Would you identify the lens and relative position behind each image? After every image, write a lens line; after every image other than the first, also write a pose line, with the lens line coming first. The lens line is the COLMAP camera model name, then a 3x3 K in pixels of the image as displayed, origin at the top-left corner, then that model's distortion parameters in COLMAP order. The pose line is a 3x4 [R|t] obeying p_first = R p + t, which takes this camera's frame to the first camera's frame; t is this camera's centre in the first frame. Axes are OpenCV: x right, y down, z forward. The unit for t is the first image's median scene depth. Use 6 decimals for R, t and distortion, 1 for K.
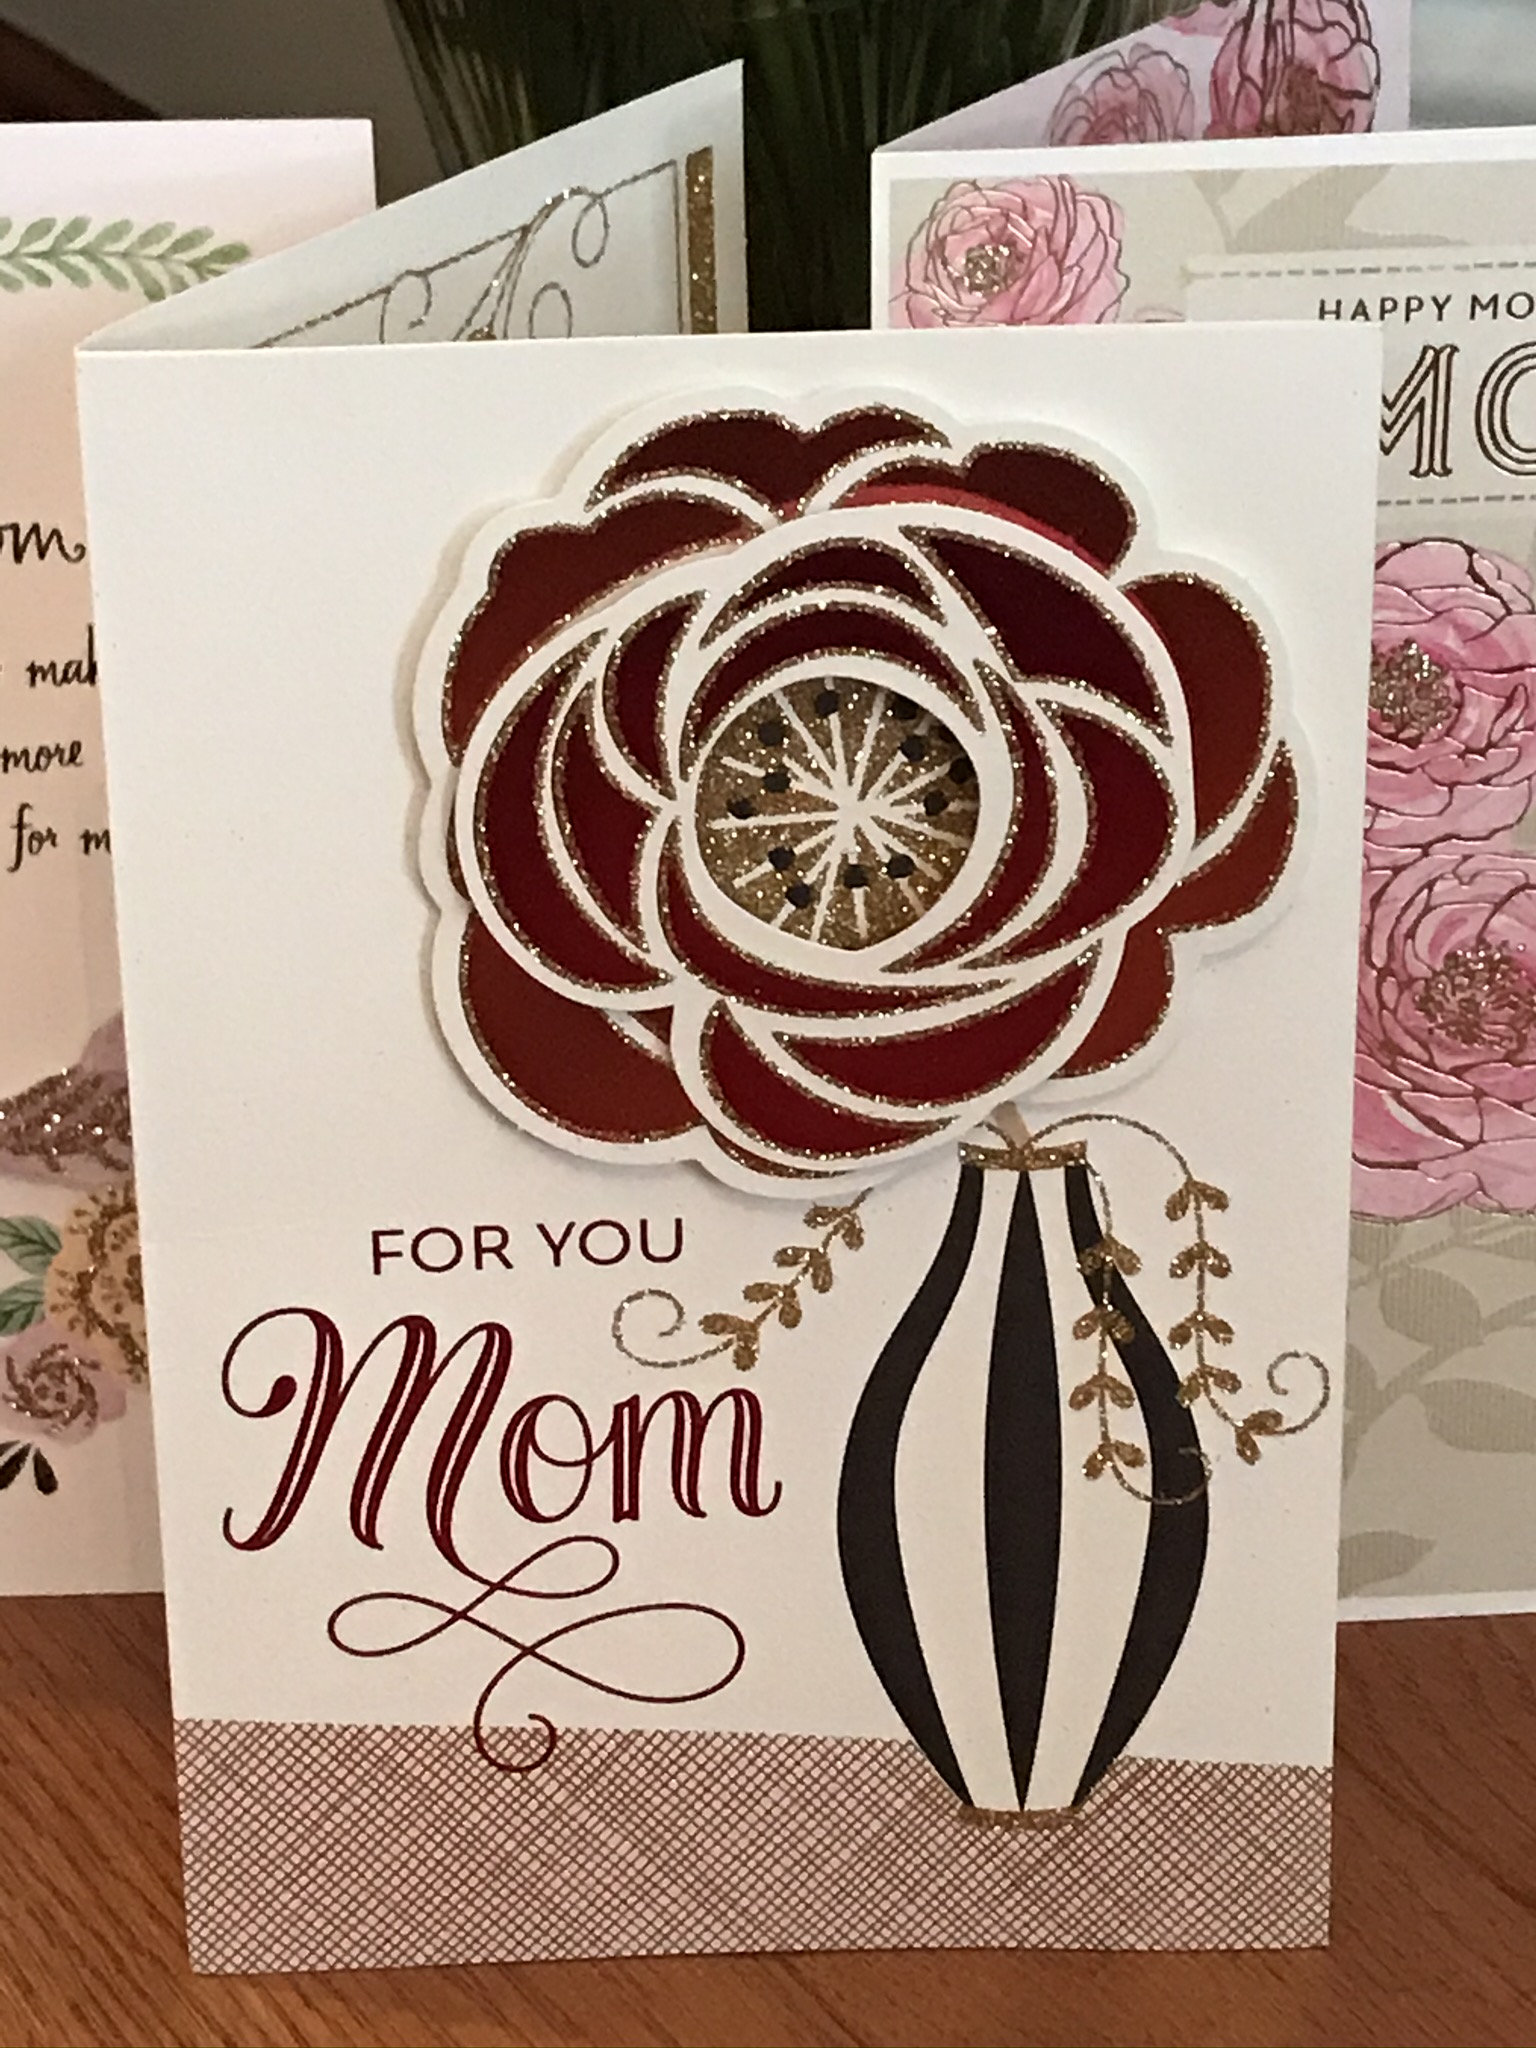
lens RADIAL K [[4844.2, 0, 777.0], [0, 4844.2, 1028.3], [0, 0, 1]] dist [0.129302, 0.000000]
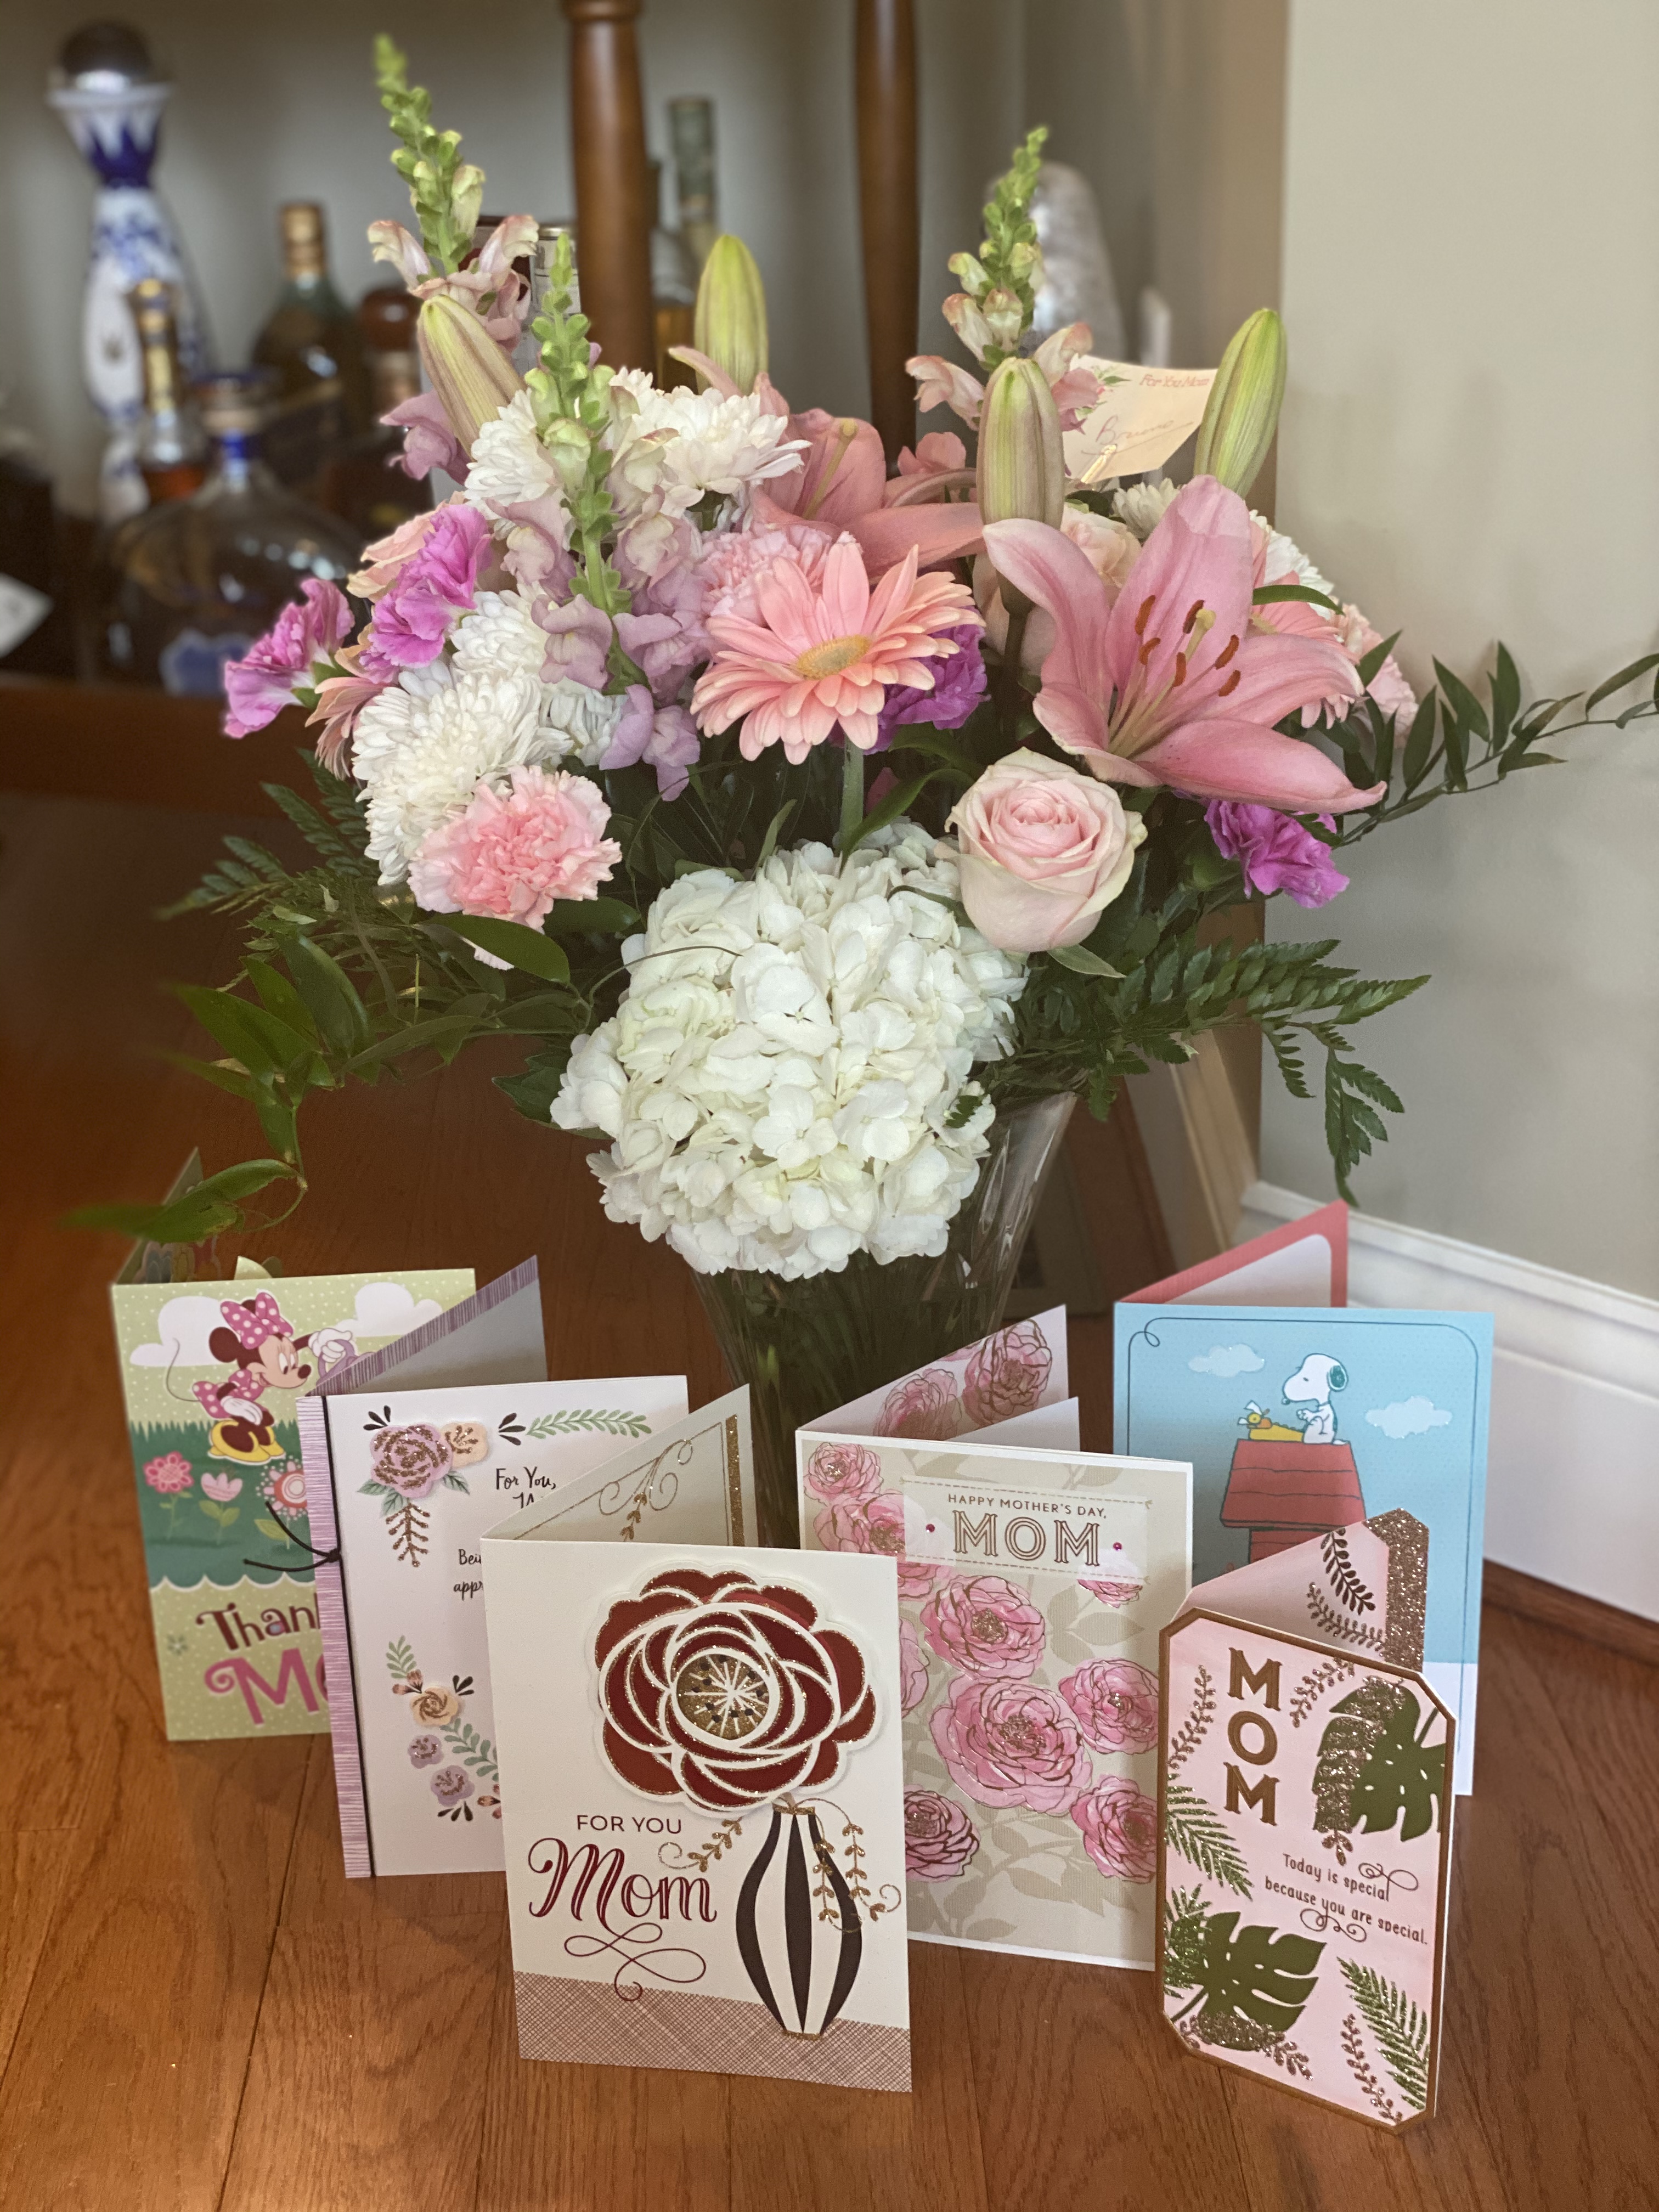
lens RADIAL K [[3381.9, 0, 823.3], [0, 3381.9, 1098.5], [0, 0, 1]] dist [0.042437, 0.000000]
pose [[0.979520, 0.050638, -0.194875, 0.451034], [-0.061408, 0.996878, -0.049628, -0.305093], [0.191754, 0.060578, 0.979572, -1.035723]]
